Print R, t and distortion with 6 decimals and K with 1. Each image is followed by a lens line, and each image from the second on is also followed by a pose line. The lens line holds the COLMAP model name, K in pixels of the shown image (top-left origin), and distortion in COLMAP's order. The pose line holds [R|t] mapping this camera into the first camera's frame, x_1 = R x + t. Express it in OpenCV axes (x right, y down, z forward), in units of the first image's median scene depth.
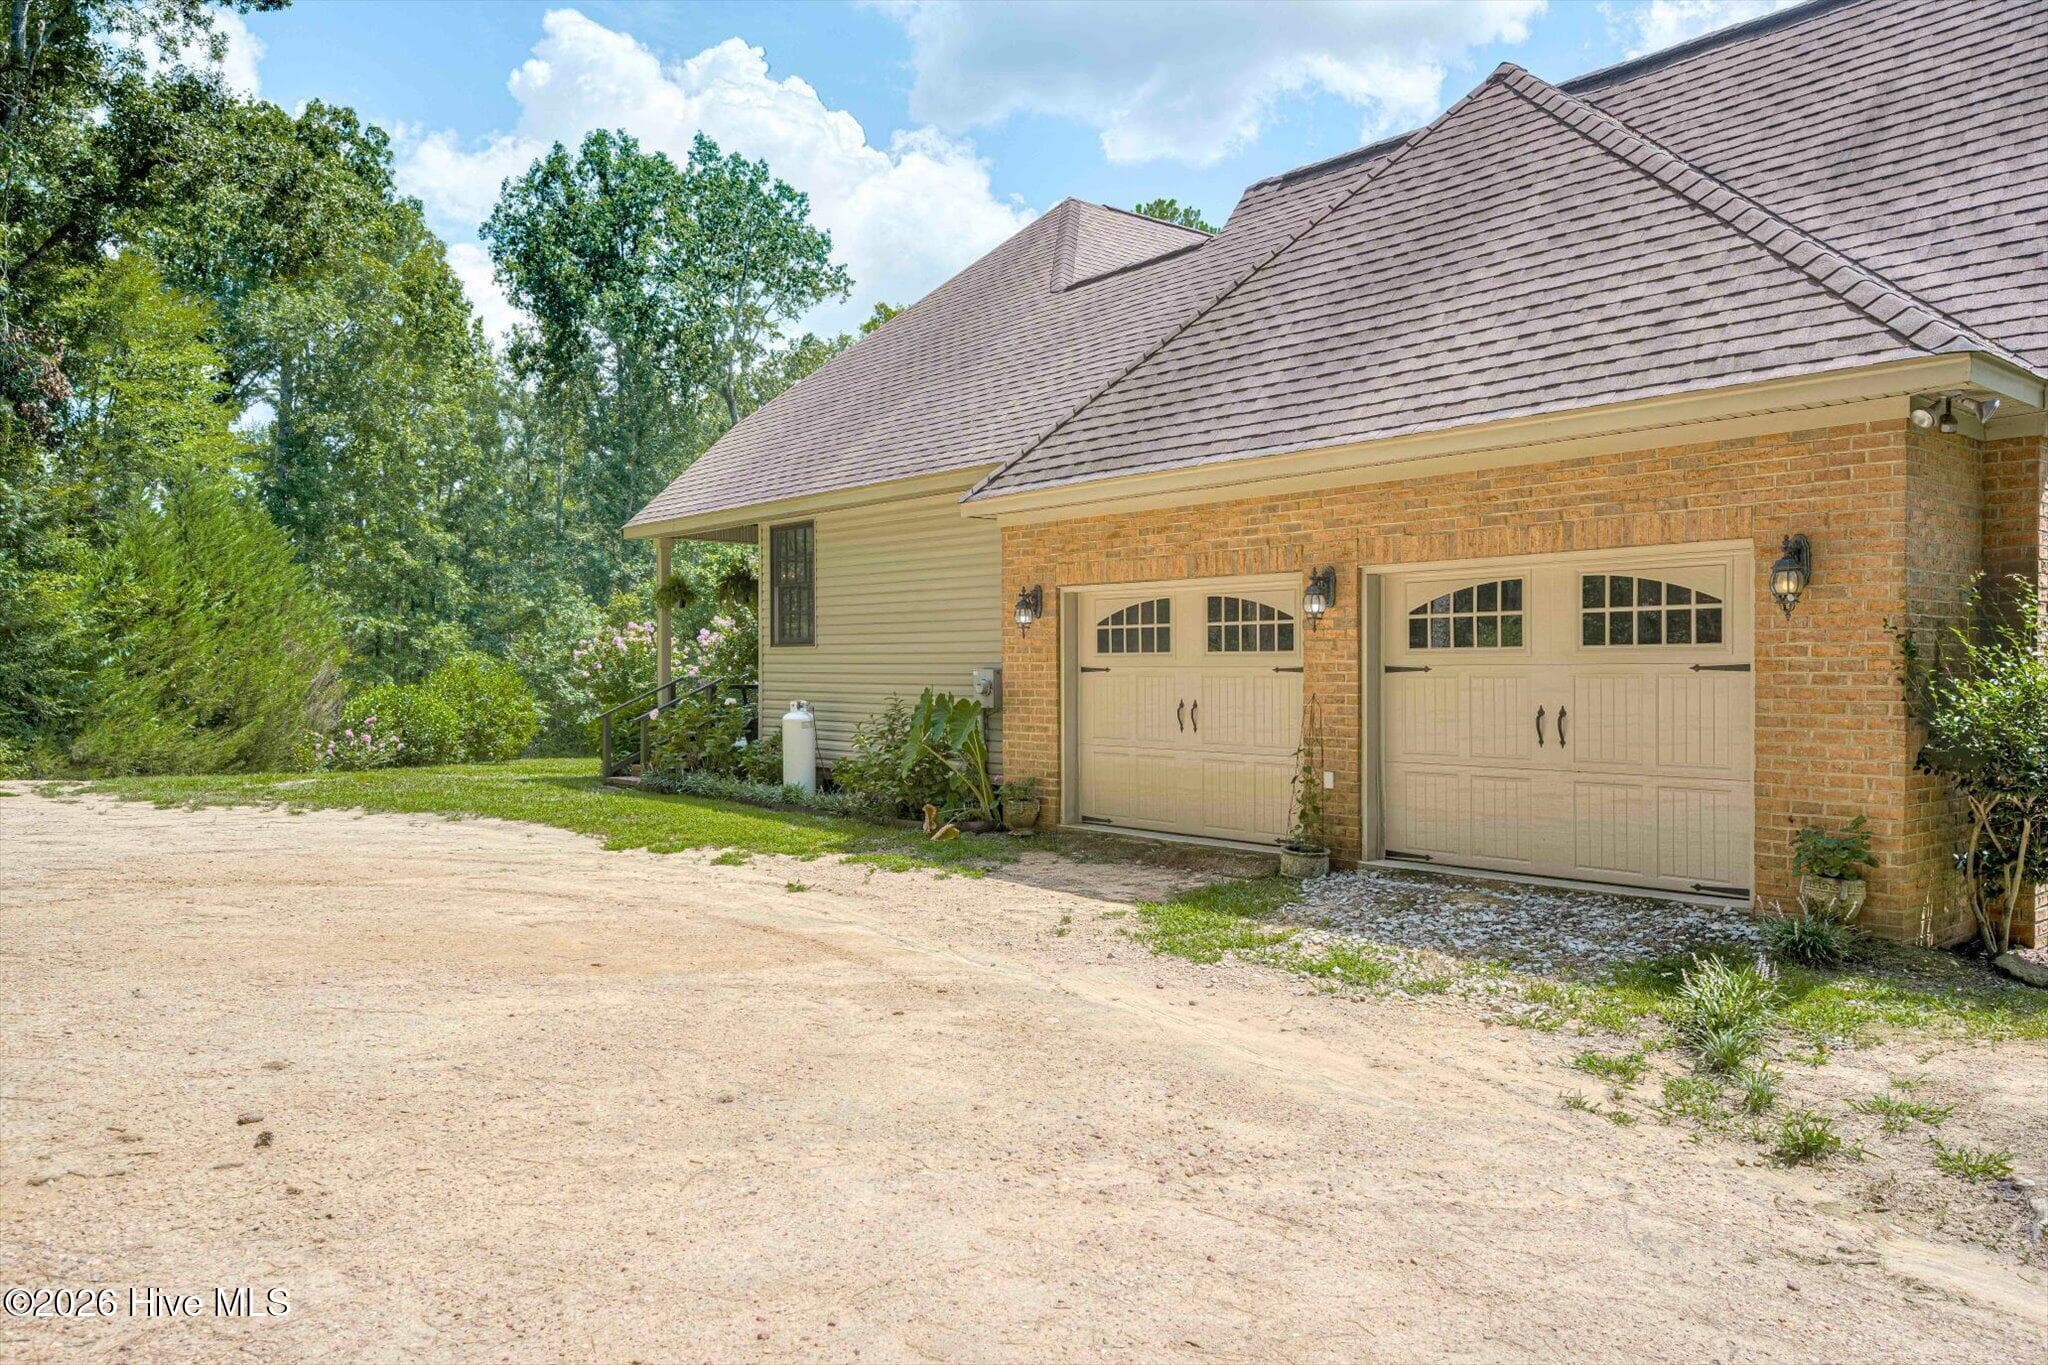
lens RADIAL K [[1416.6, 0, 1024.0], [0, 1416.6, 682.5], [0, 0, 1]] dist [0.001831, 0.002159]
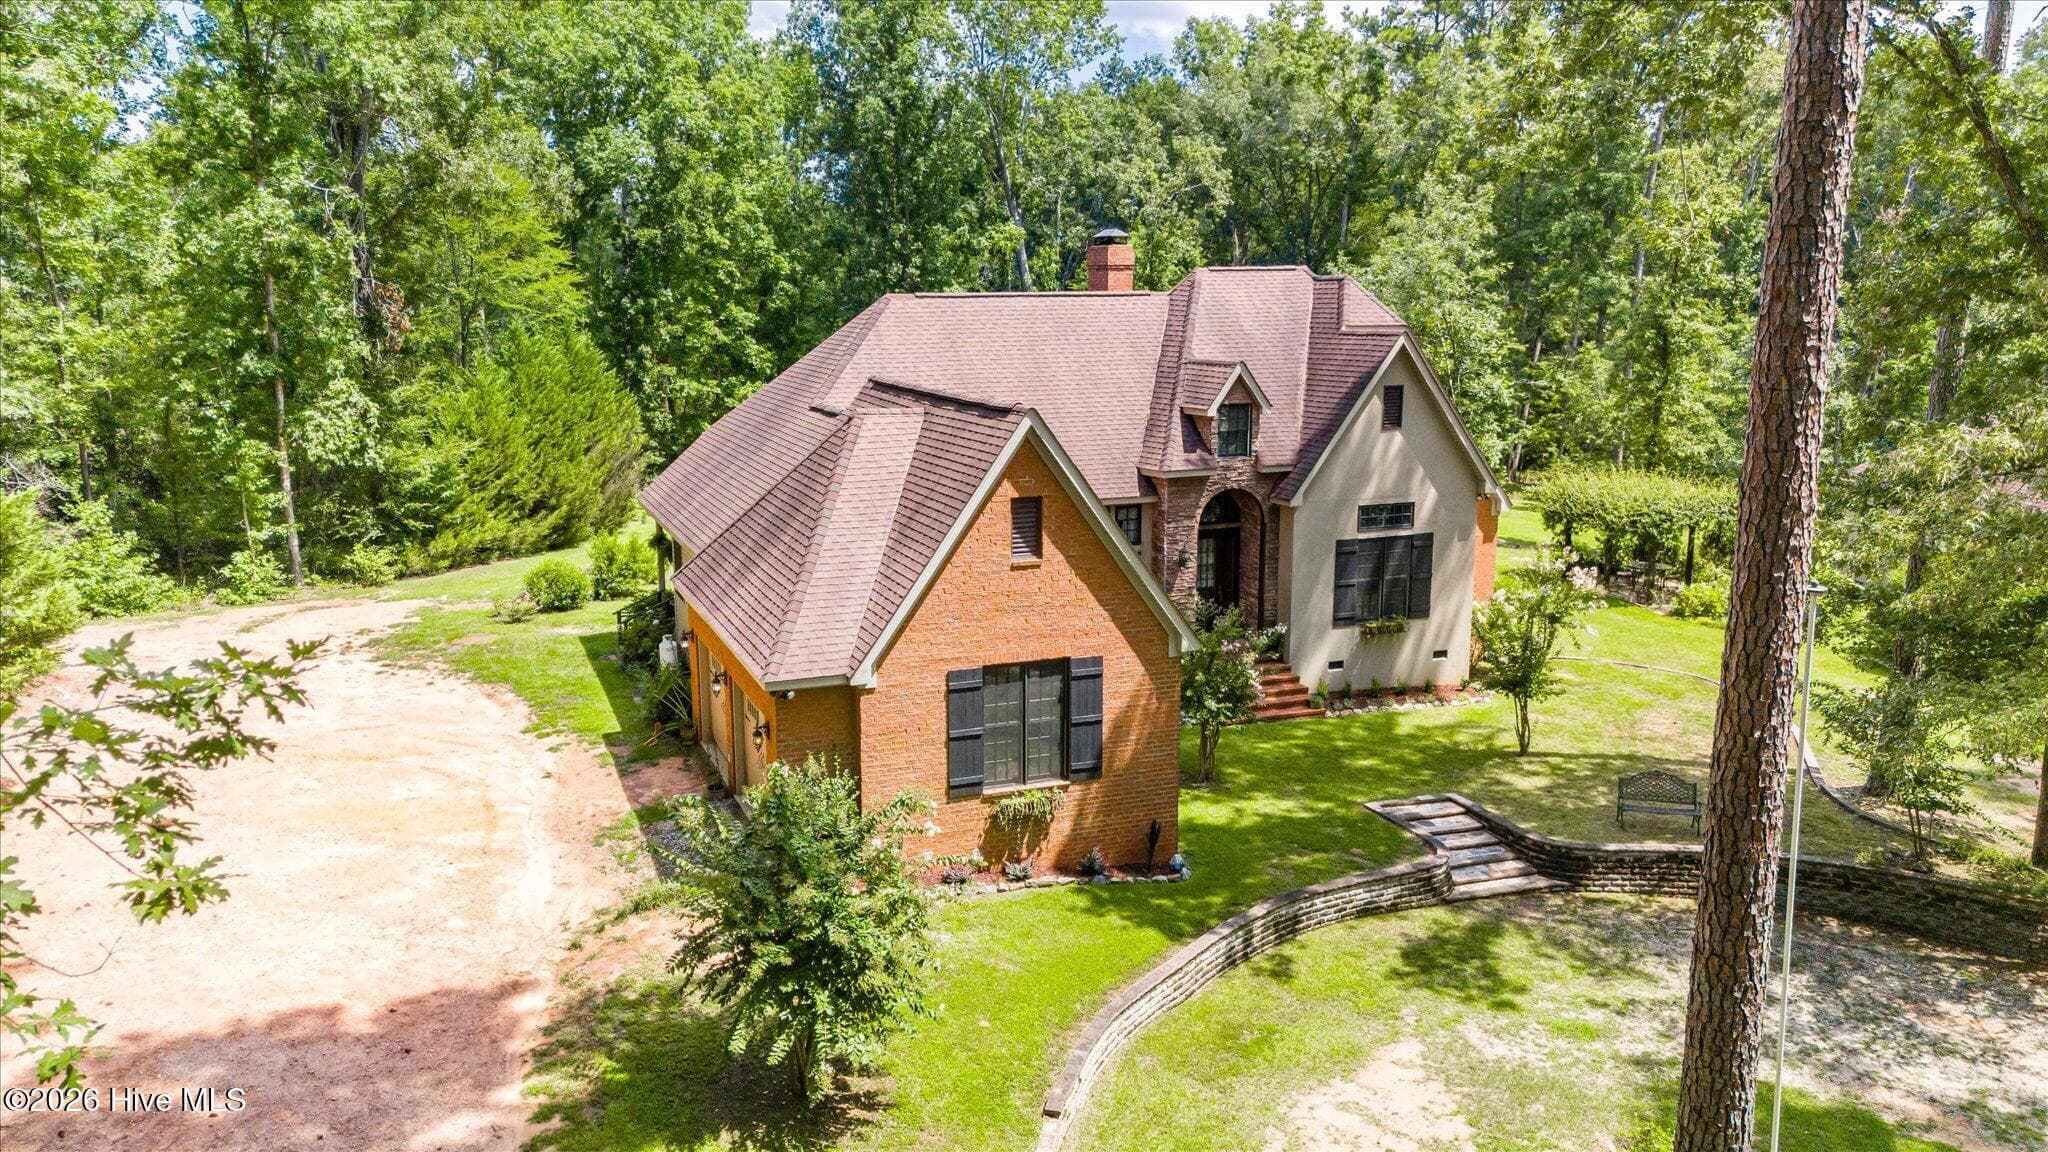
lens RADIAL K [[1491.6, 0, 1024.0], [0, 1491.6, 576.0], [0, 0, 1]] dist [0.143833, -0.100593]
pose [[0.947956, 0.072765, -0.309975, 0.263485], [-0.015555, 0.982957, 0.183175, -0.129684], [0.318021, -0.168820, 0.932932, -0.209014]]
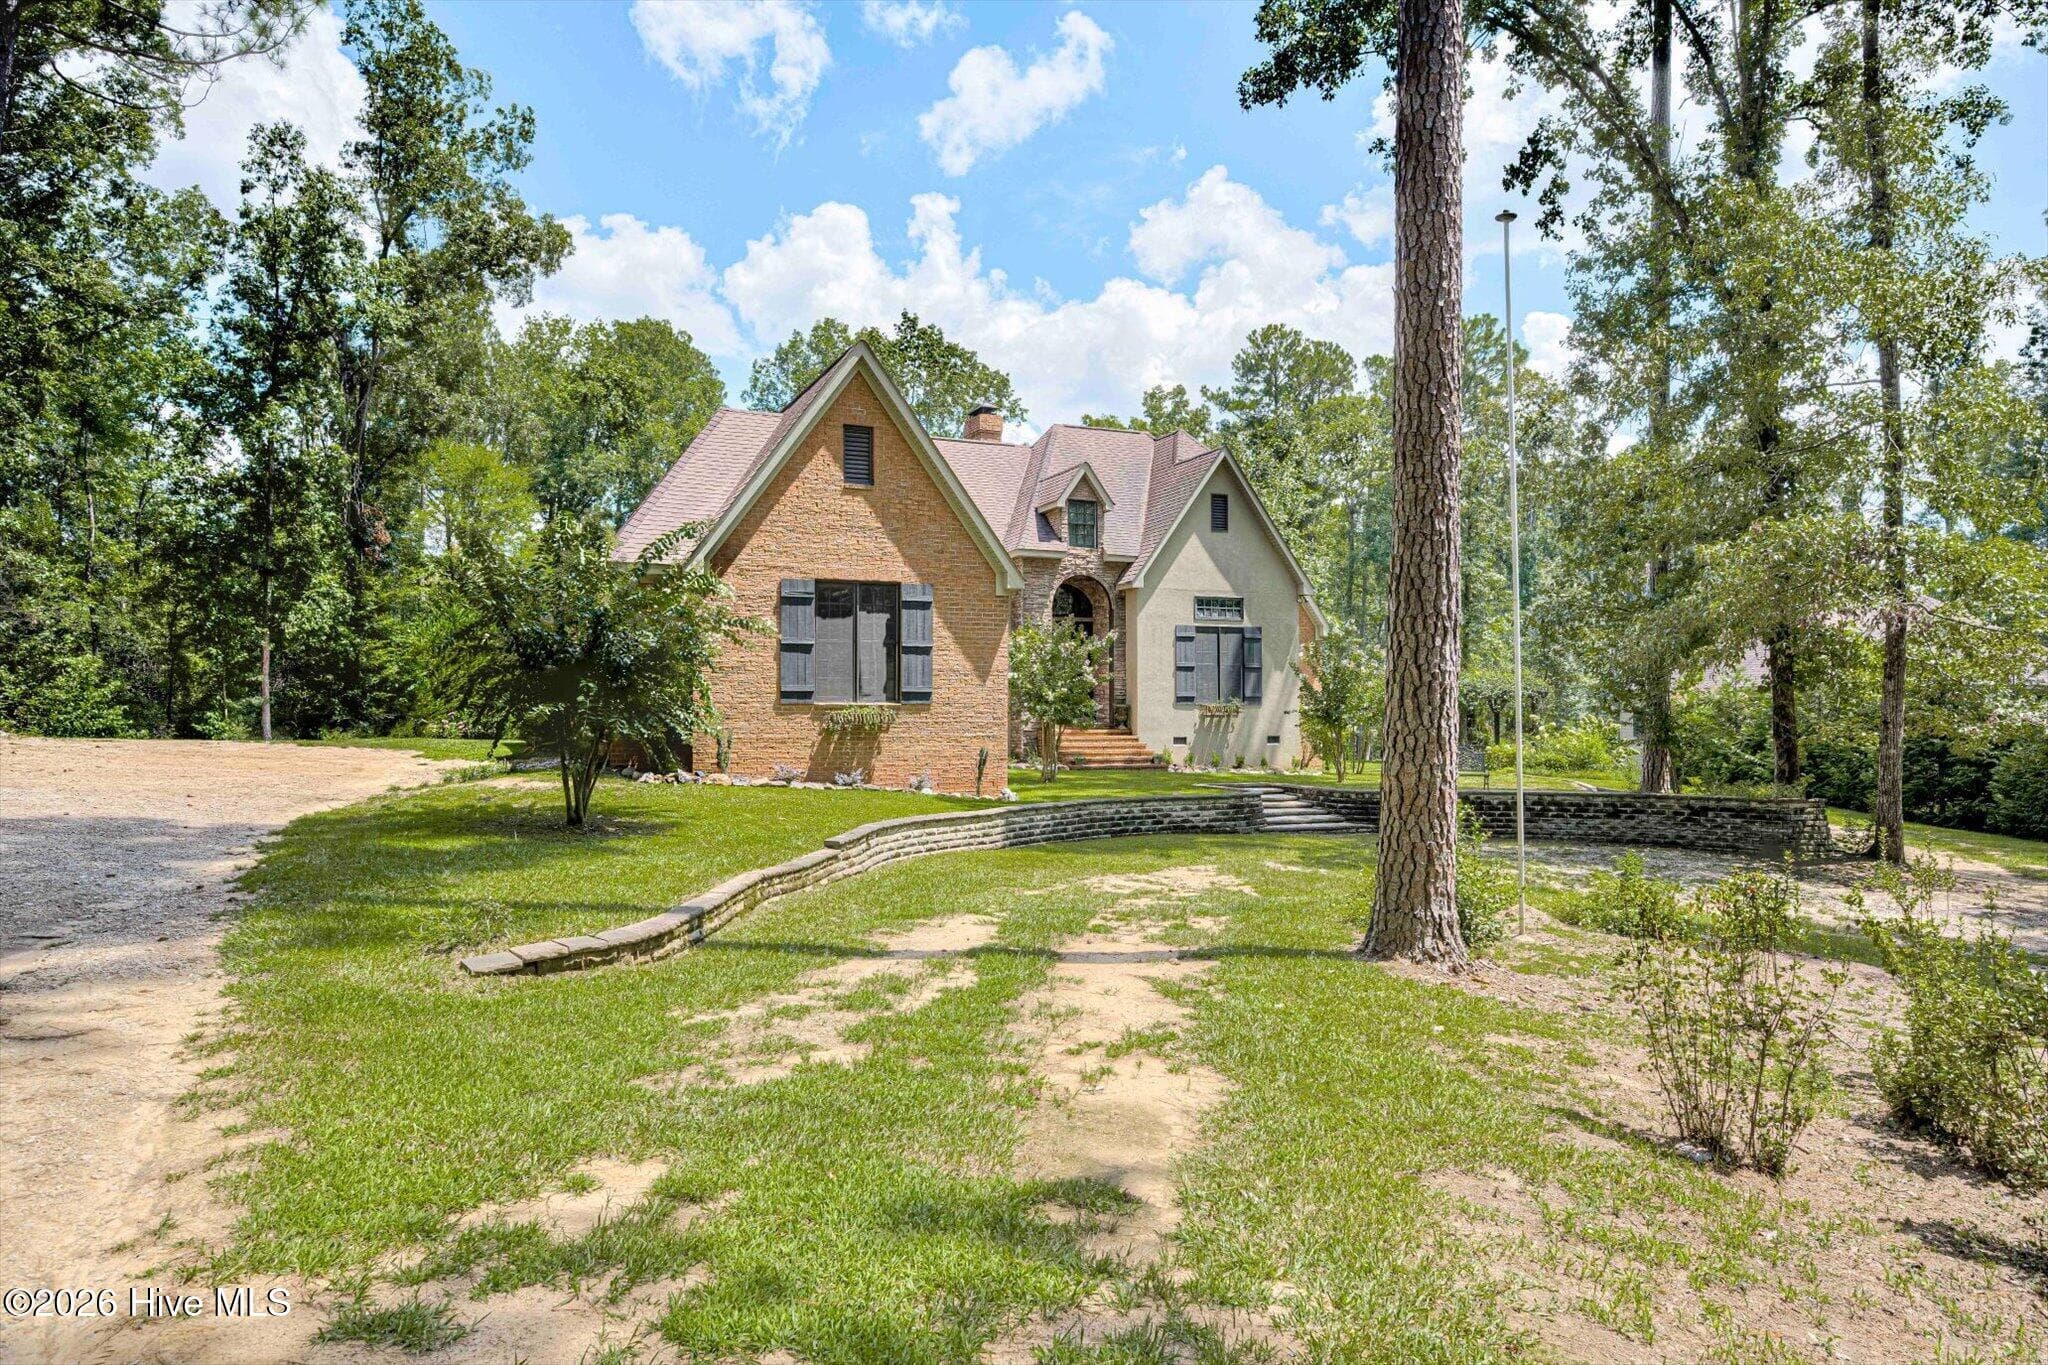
lens RADIAL K [[1280.8, 0, 1021.5], [0, 1280.8, 691.1], [0, 0, 1]] dist [-0.004043, 0.000329]
pose [[0.959445, 0.007600, -0.281792, 0.290321], [-0.015428, 0.999554, -0.025572, 0.009237], [0.281472, 0.028882, 0.959135, -0.175269]]
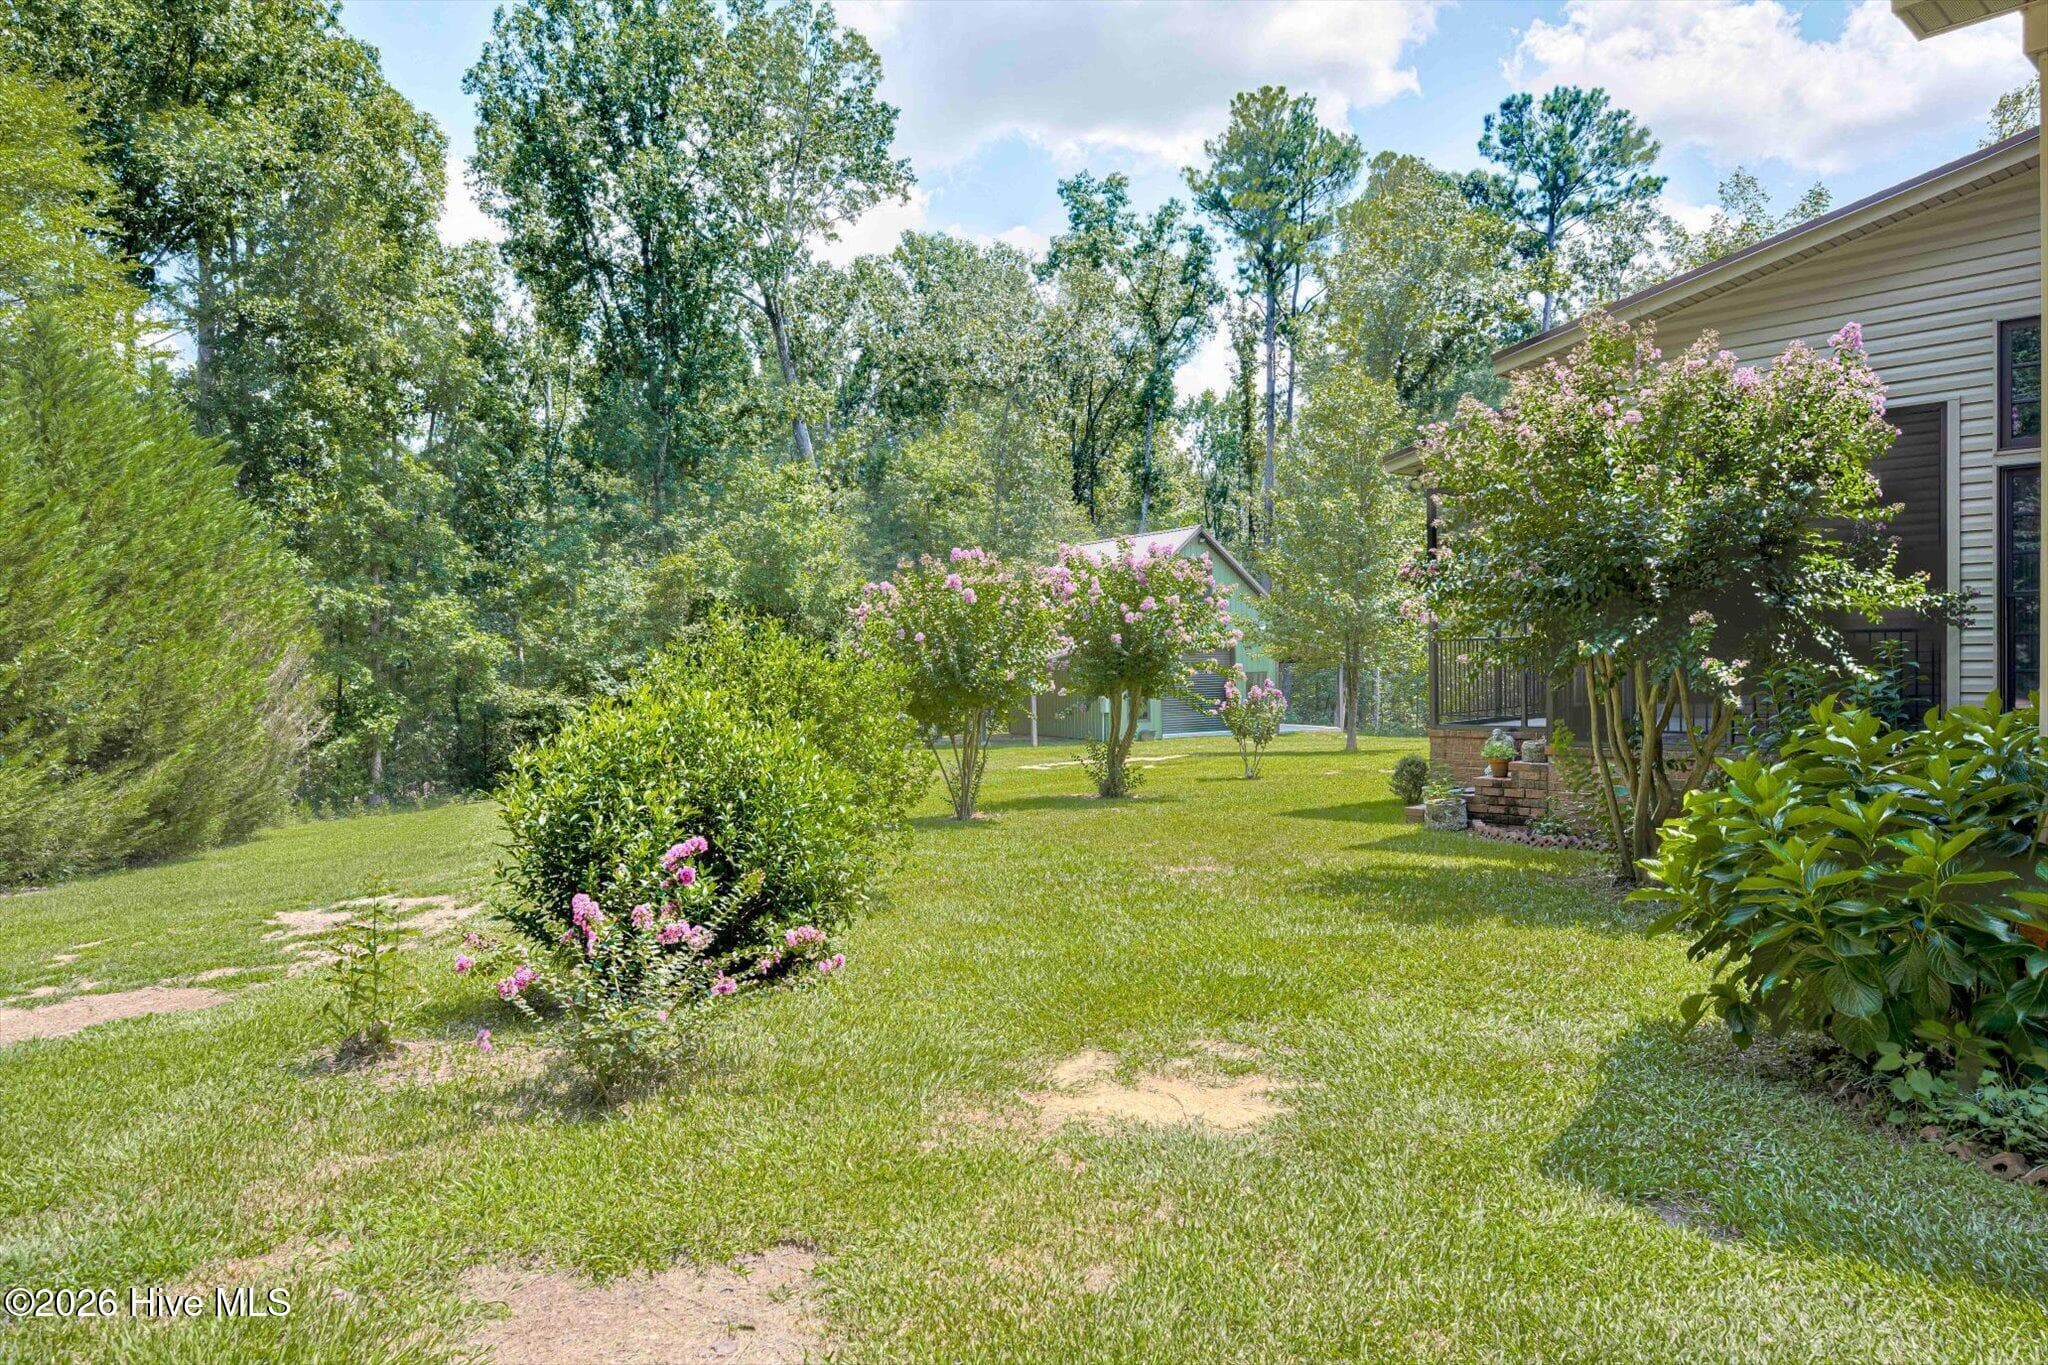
lens RADIAL K [[1334.0, 0, 1024.0], [0, 1334.0, 682.5], [0, 0, 1]] dist [0.000256, 0.002701]
pose [[0.997275, -0.023730, 0.069849, -0.156755], [0.022636, 0.999609, 0.016420, -0.000922], [-0.070212, -0.014794, 0.997422, 0.287680]]
